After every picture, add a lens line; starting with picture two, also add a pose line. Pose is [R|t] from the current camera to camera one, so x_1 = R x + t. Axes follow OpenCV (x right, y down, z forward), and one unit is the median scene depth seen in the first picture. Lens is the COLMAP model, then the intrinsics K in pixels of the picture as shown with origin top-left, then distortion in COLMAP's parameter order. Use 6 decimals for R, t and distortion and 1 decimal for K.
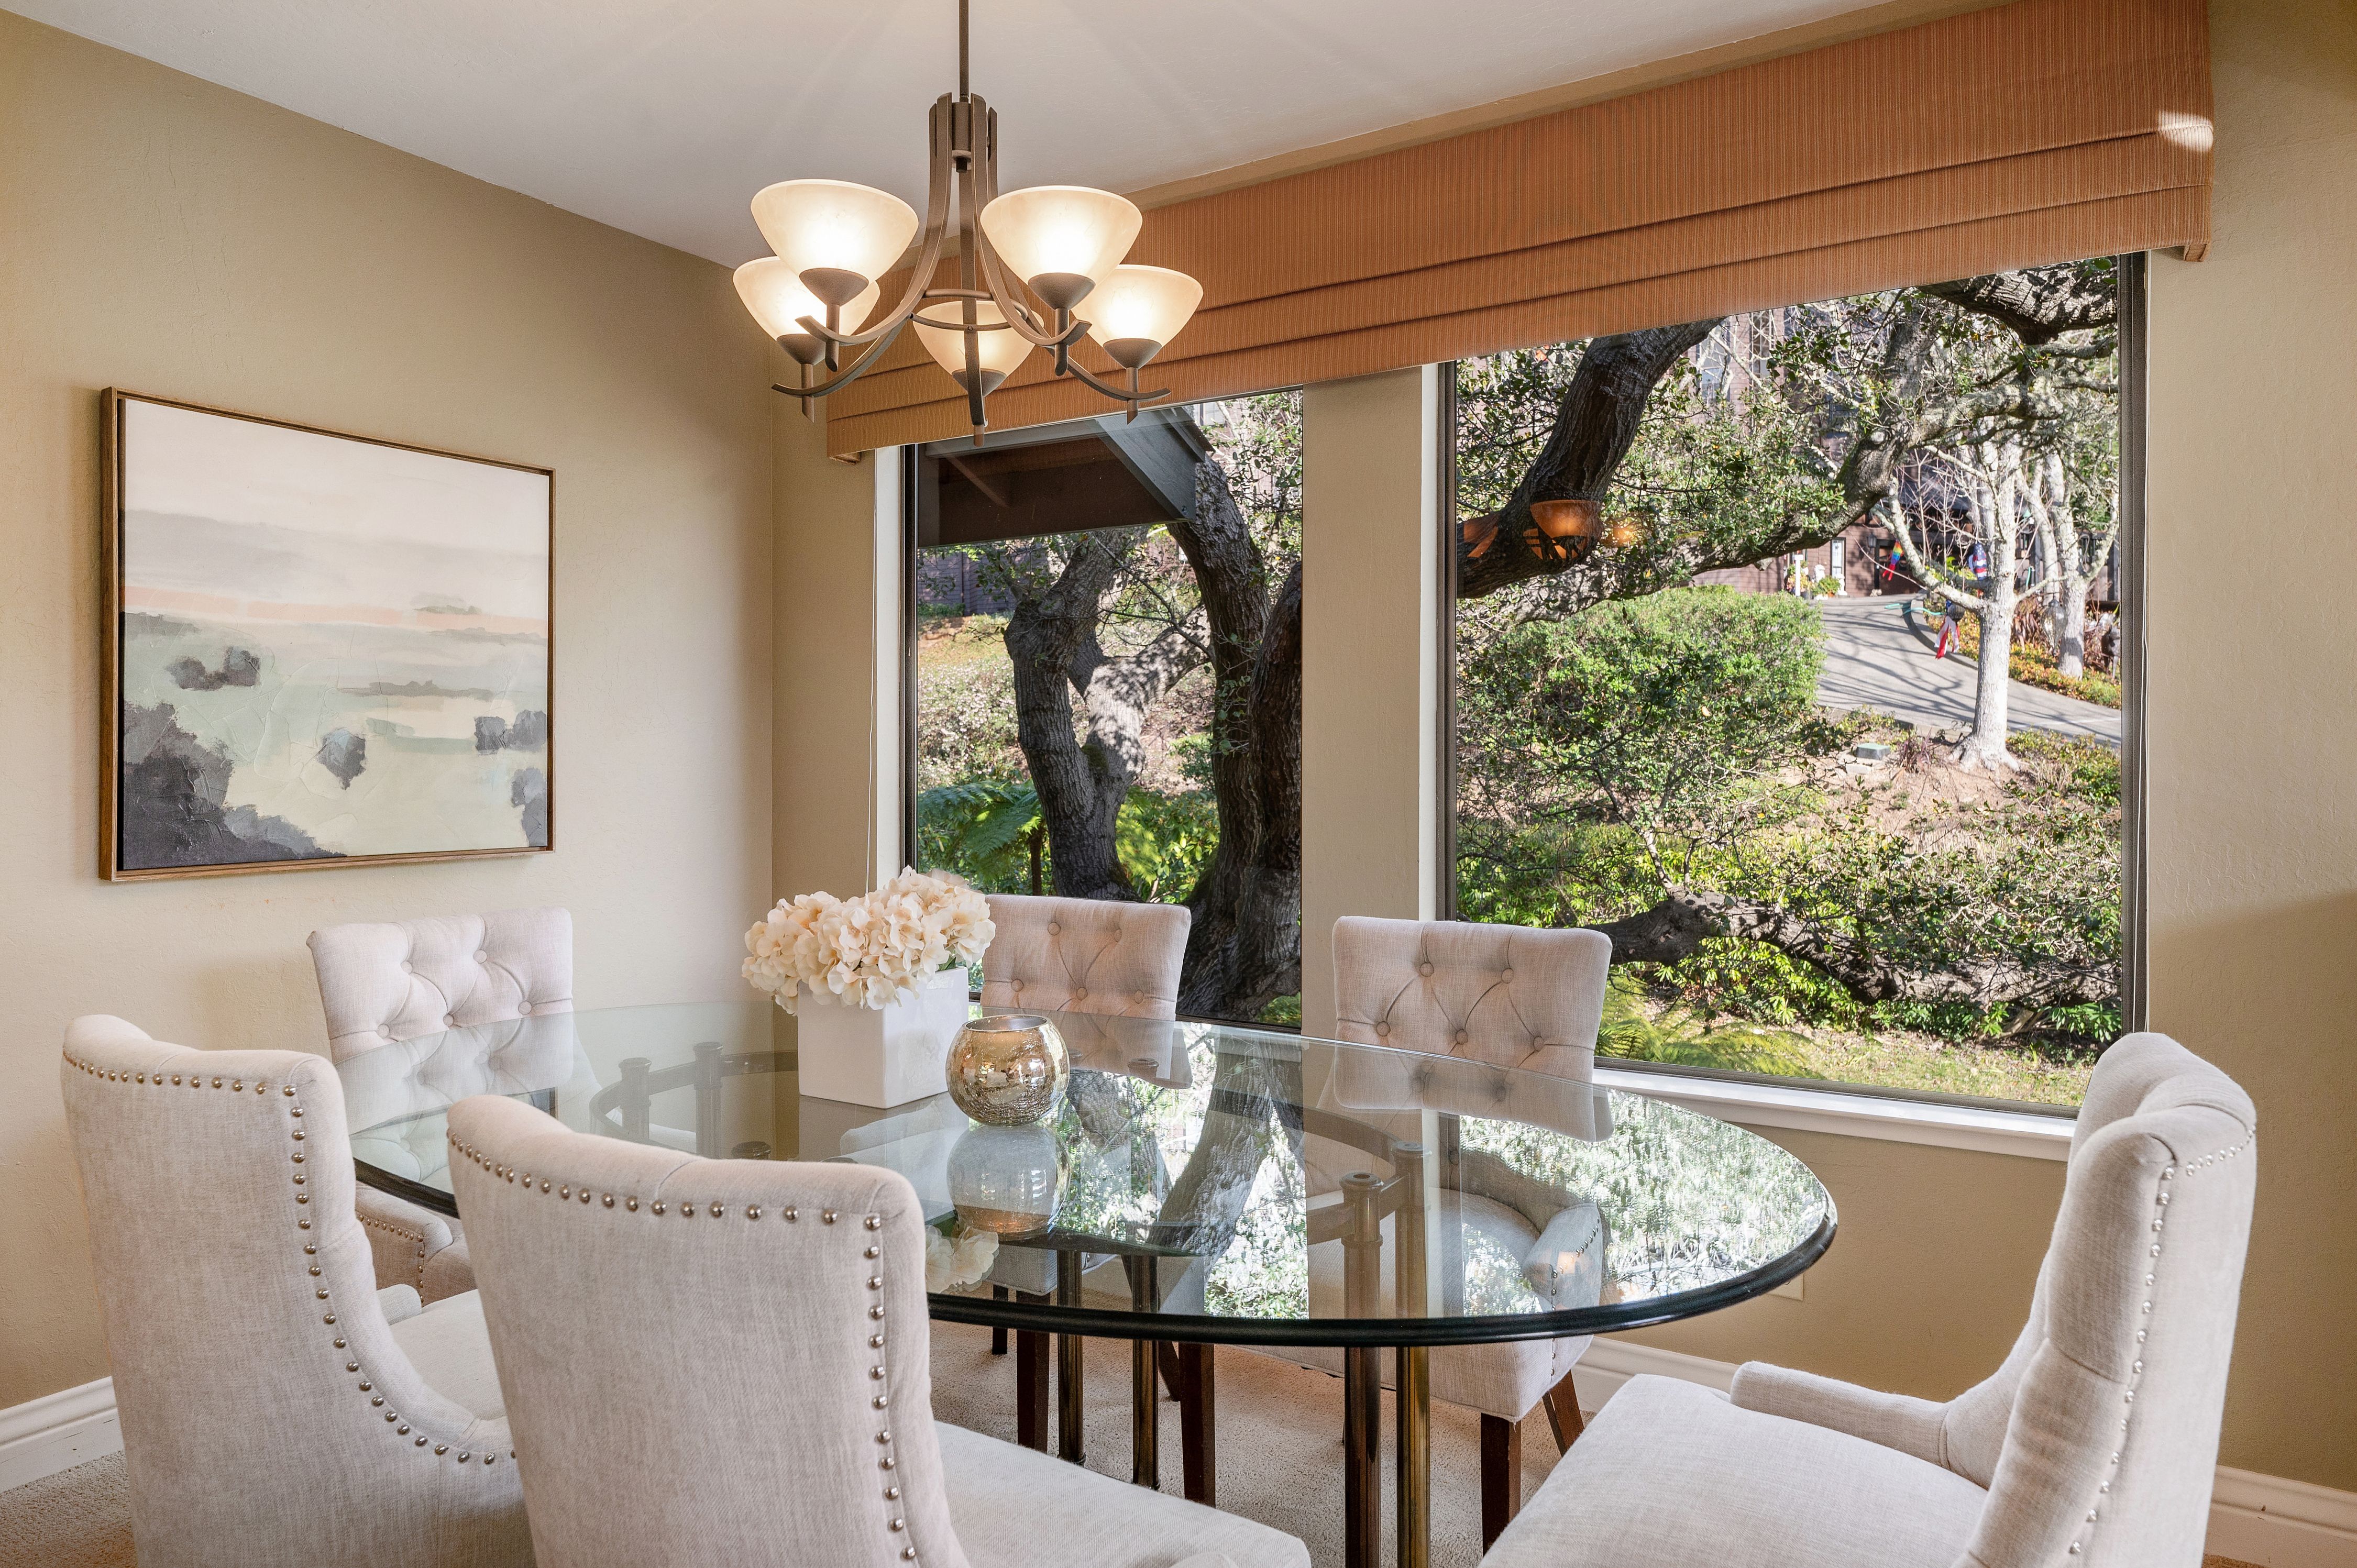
lens RADIAL K [[1452.6, 0, 1182.6], [0, 1452.6, 761.0], [0, 0, 1]] dist [-0.004847, -0.000889]
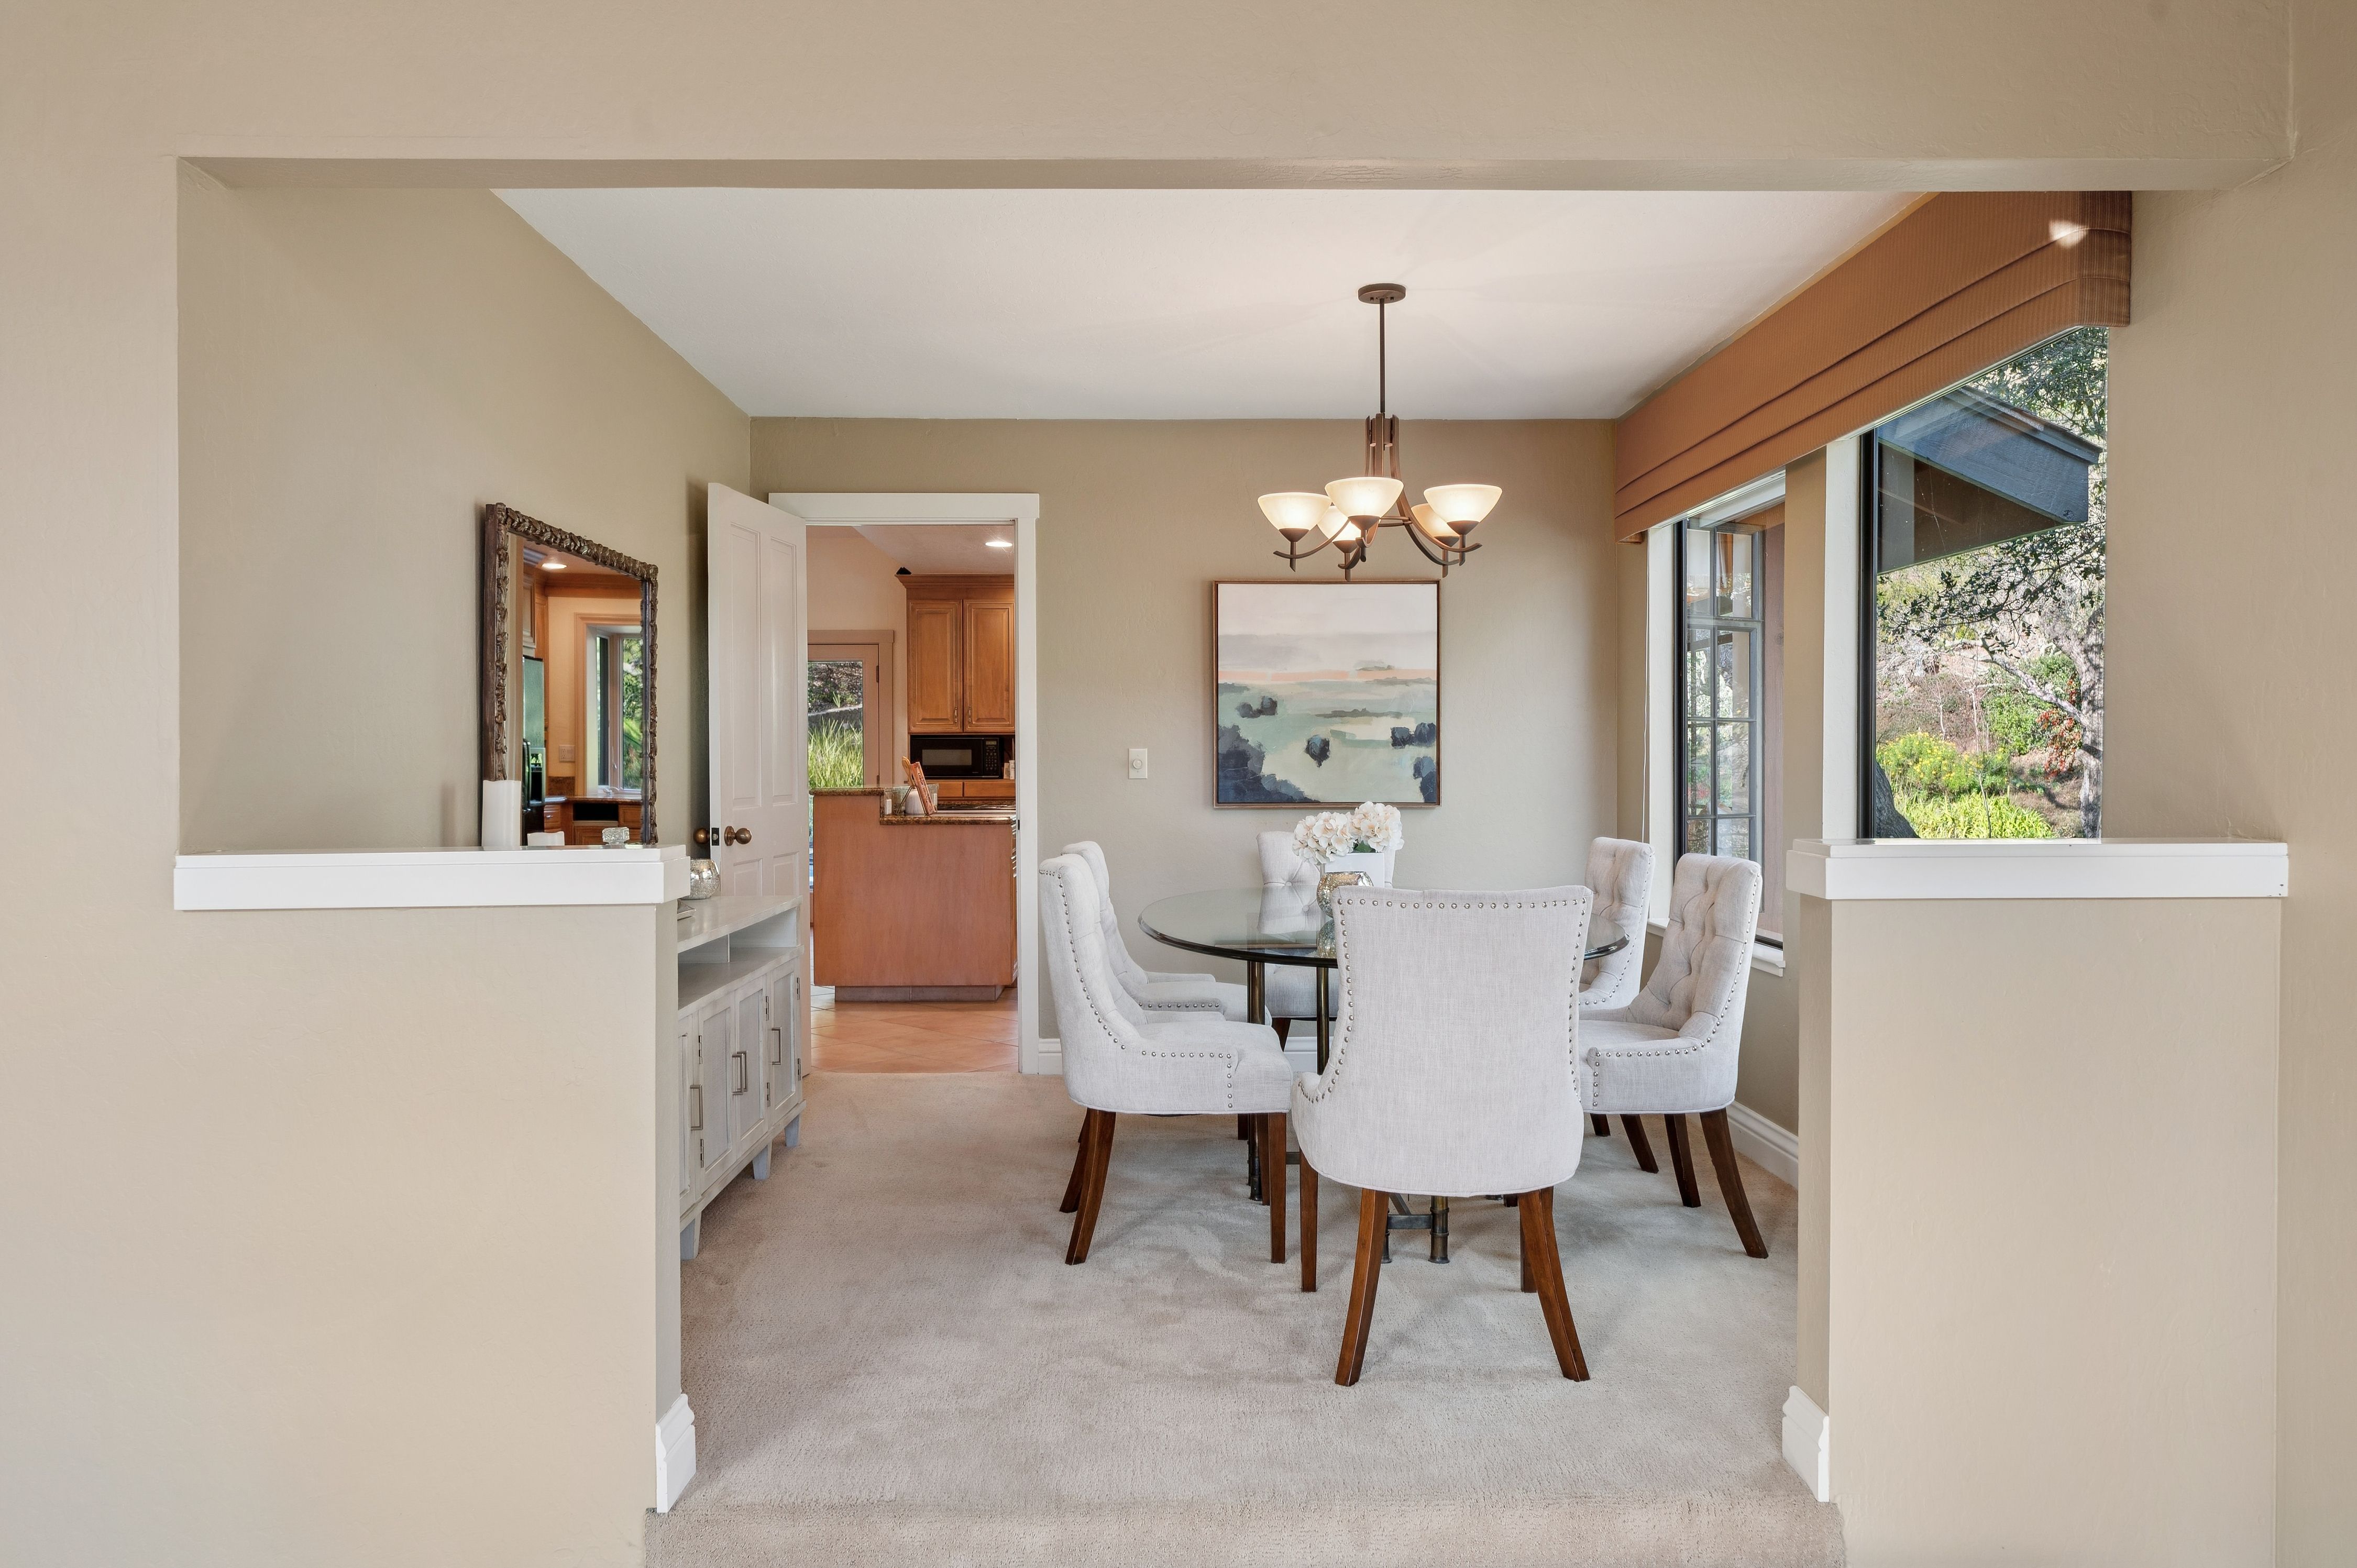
lens RADIAL K [[1581.3, 0, 1175.0], [0, 1581.3, 789.2], [0, 0, 1]] dist [0.005085, 0.000680]
pose [[0.551704, 0.009763, -0.833983, 1.063359], [0.000837, 0.999924, 0.012259, 0.023007], [0.834039, -0.007461, 0.551654, -0.313402]]
